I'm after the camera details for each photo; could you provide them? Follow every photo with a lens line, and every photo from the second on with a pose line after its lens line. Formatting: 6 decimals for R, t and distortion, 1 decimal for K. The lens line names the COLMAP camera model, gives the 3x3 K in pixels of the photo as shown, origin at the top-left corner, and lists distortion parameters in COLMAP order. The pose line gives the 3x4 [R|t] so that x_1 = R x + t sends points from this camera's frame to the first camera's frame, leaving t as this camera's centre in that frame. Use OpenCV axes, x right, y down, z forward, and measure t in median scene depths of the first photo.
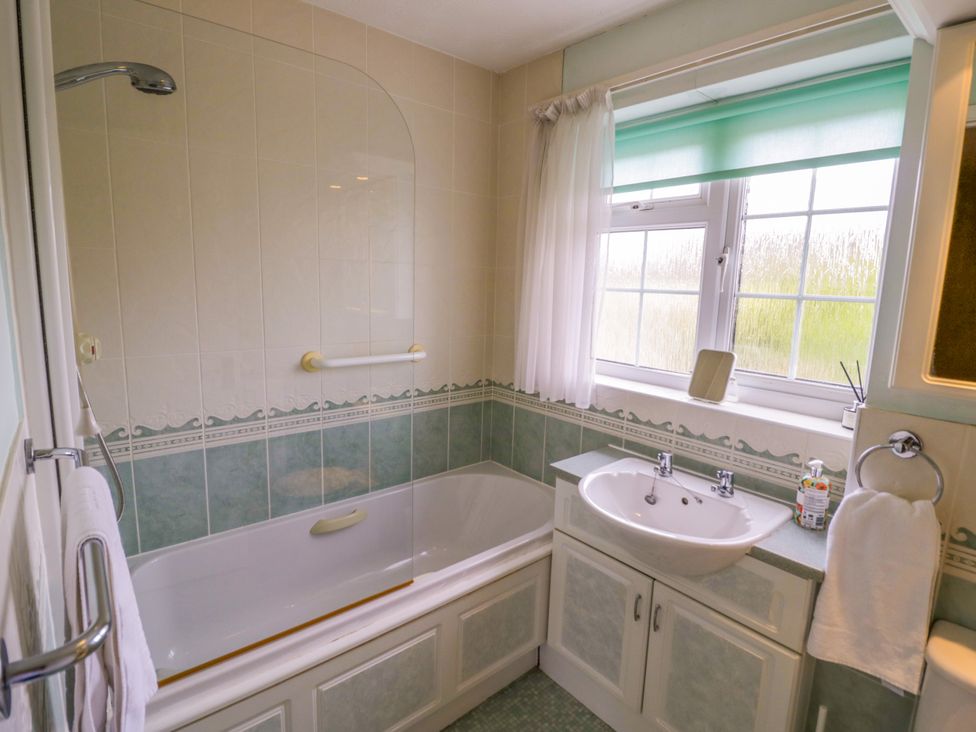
lens RADIAL K [[513.6, 0, 482.4], [0, 513.6, 359.9], [0, 0, 1]] dist [0.004201, -0.015560]
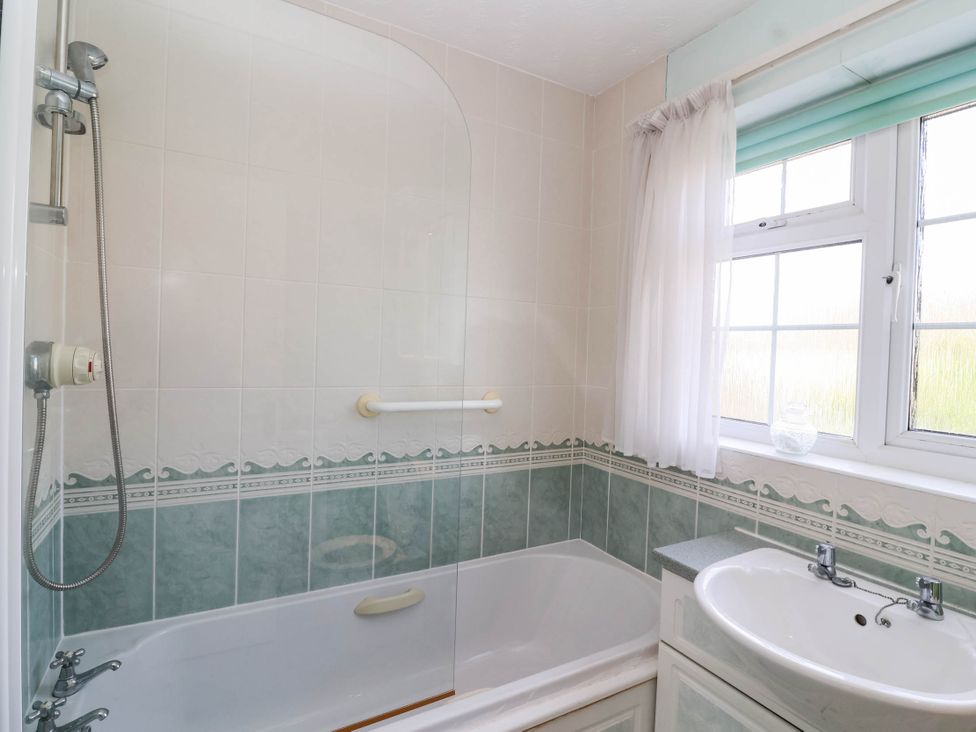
lens RADIAL K [[509.6, 0, 502.9], [0, 509.6, 369.7], [0, 0, 1]] dist [0.000080, -0.014806]
pose [[0.986711, 0.019195, -0.161348, 0.028641], [-0.039069, 0.991893, -0.120921, 0.042140], [0.157719, 0.125618, 0.979462, 0.204678]]
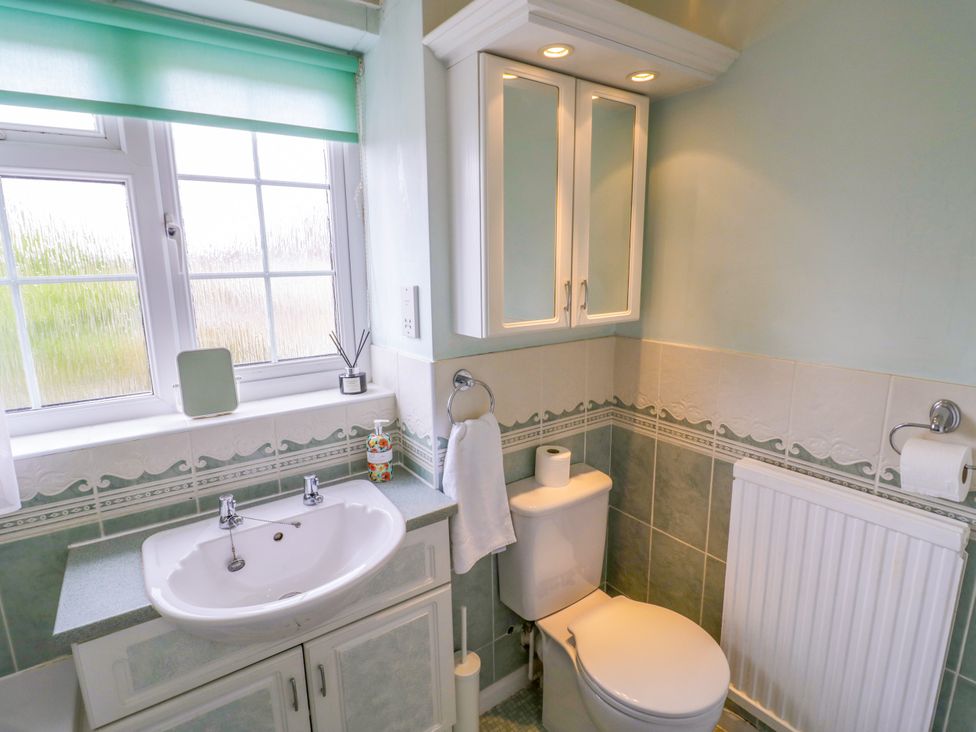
lens RADIAL K [[513.6, 0, 482.4], [0, 513.6, 359.9], [0, 0, 1]] dist [0.004201, -0.015560]
pose [[0.079048, -0.214914, 0.973429, -0.256041], [0.171629, 0.964837, 0.199080, -0.081034], [-0.981985, 0.151332, 0.113154, 0.477589]]
